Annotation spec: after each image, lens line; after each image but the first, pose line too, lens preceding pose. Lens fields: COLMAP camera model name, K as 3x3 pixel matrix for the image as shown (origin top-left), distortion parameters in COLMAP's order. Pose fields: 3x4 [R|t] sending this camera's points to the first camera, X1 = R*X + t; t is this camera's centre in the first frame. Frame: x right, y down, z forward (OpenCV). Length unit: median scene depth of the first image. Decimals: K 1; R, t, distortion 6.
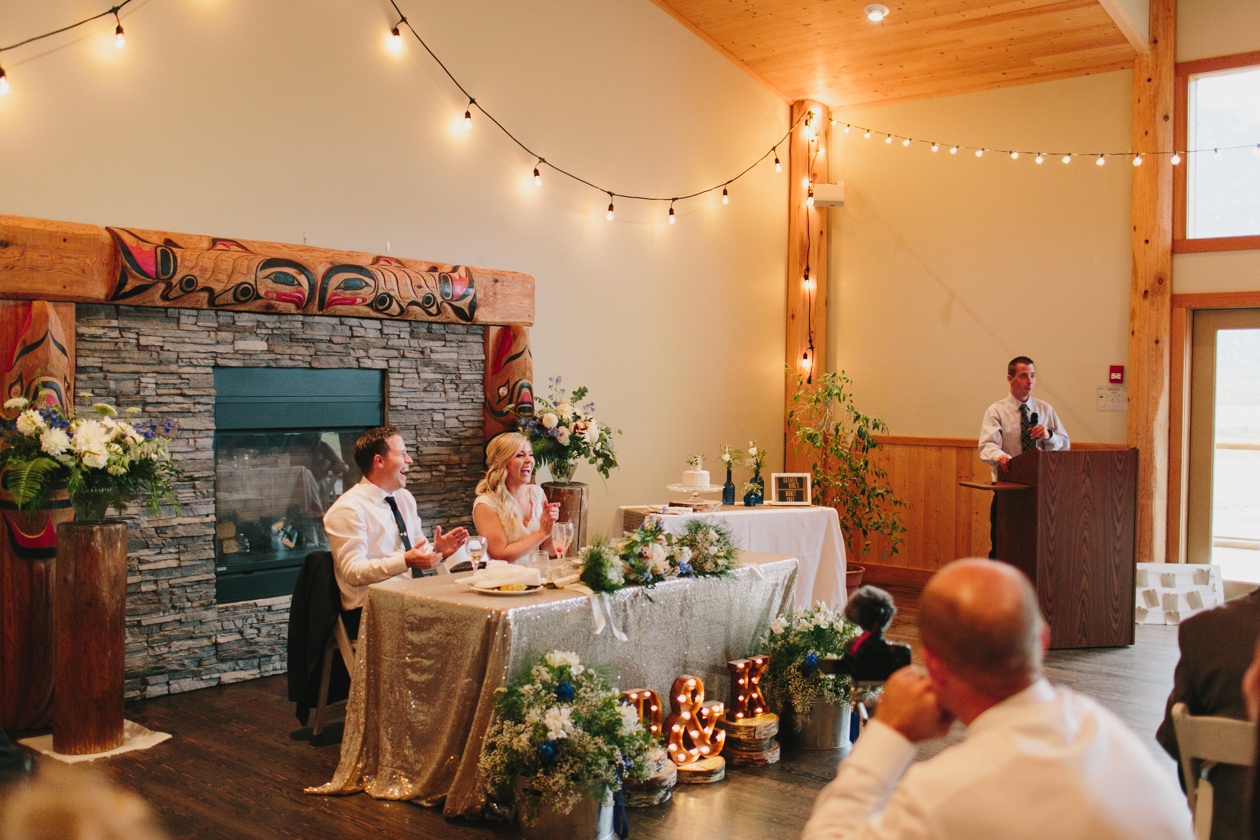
lens RADIAL K [[1260.1, 0, 630.0], [0, 1260.1, 420.0], [0, 0, 1]] dist [-0.047039, -0.001055]
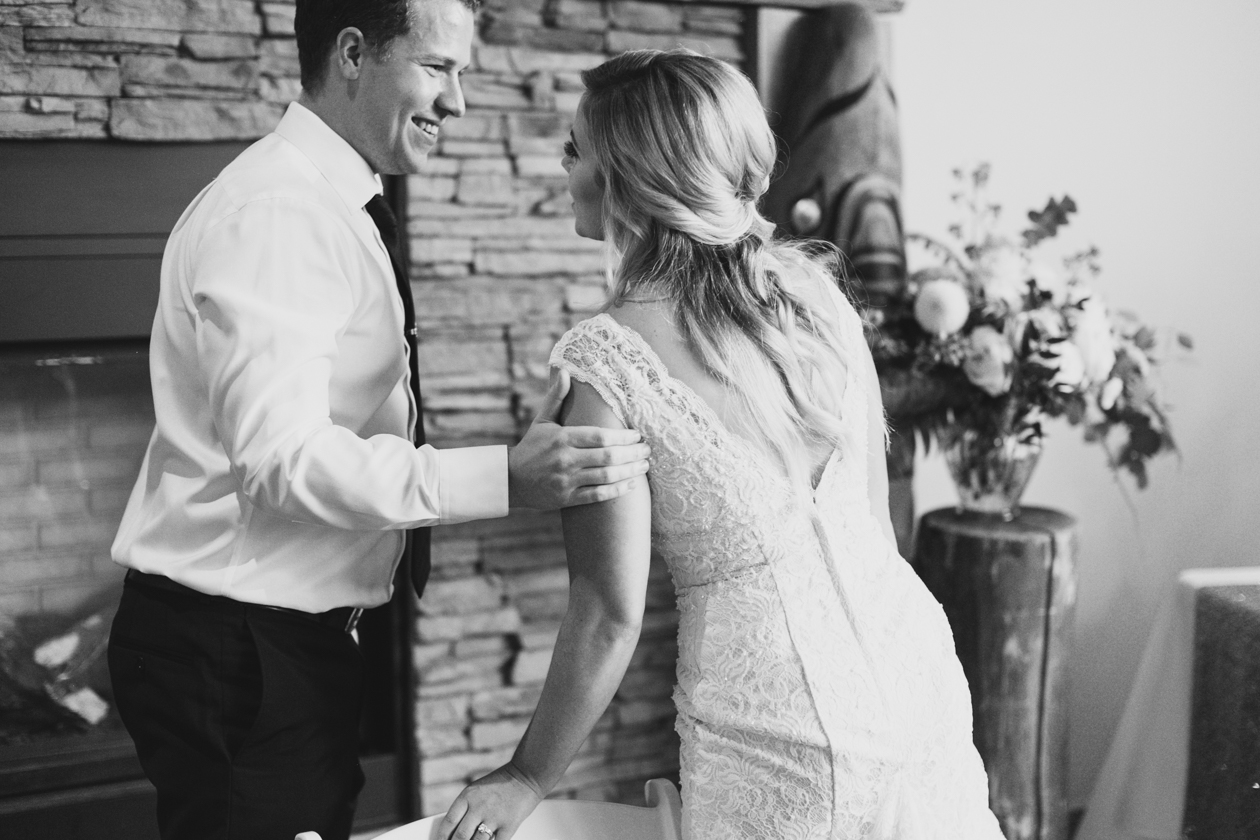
lens RADIAL K [[1849.3, 0, 630.0], [0, 1849.3, 420.0], [0, 0, 1]] dist [-0.173433, 0.328417]
pose [[0.957666, 0.009453, -0.287725, -0.011218], [0.009915, 0.997785, 0.065783, -0.002582], [0.287710, -0.065851, 0.955451, 0.639914]]
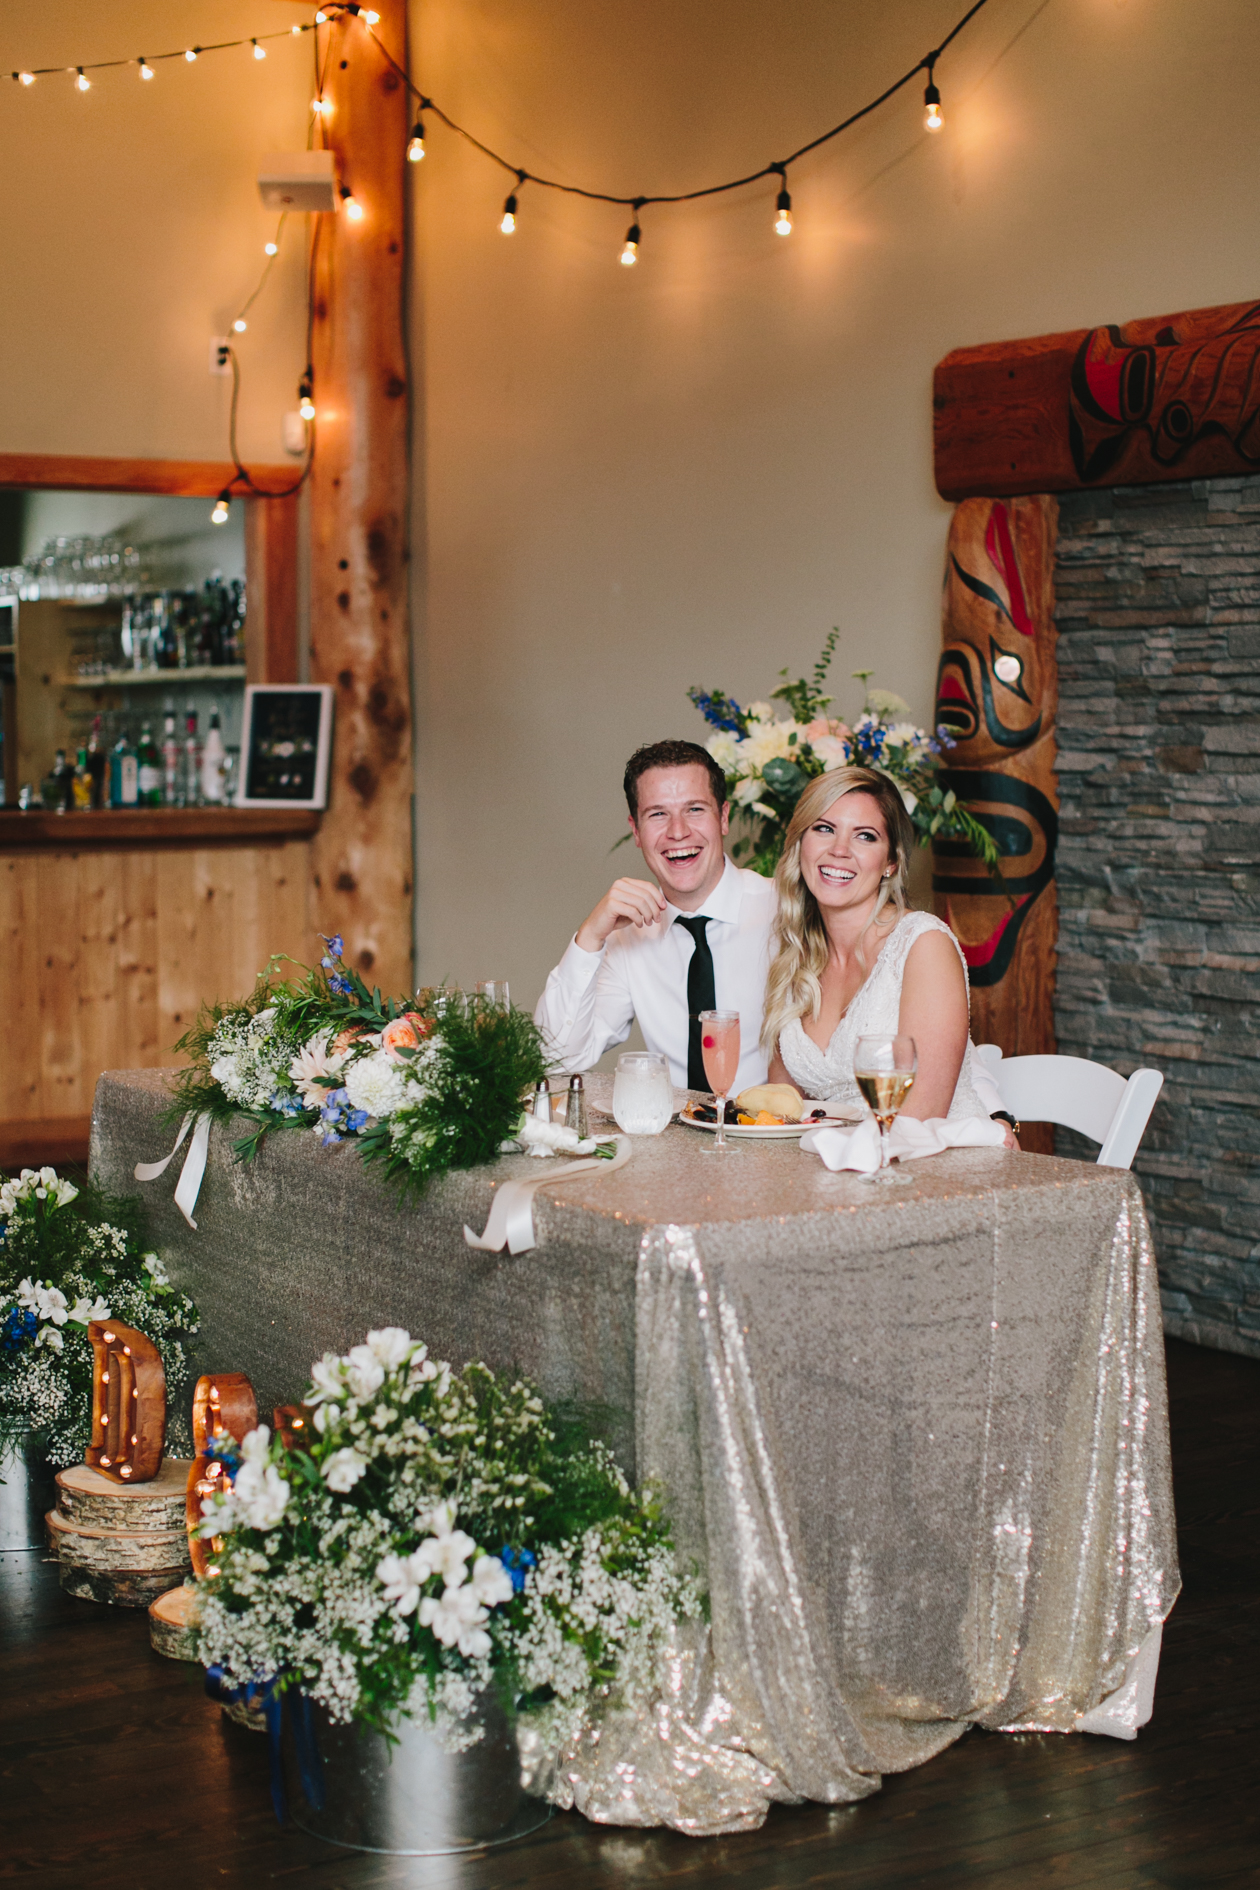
lens RADIAL K [[2940.5, 0, 630.0], [0, 2940.5, 945.0], [0, 0, 1]] dist [-0.173877, 0.064501]
pose [[-0.293511, 0.063984, -0.953812, 0.648979], [-0.026642, 0.996822, 0.075067, 0.003292], [0.955584, 0.047444, -0.290874, 1.047034]]
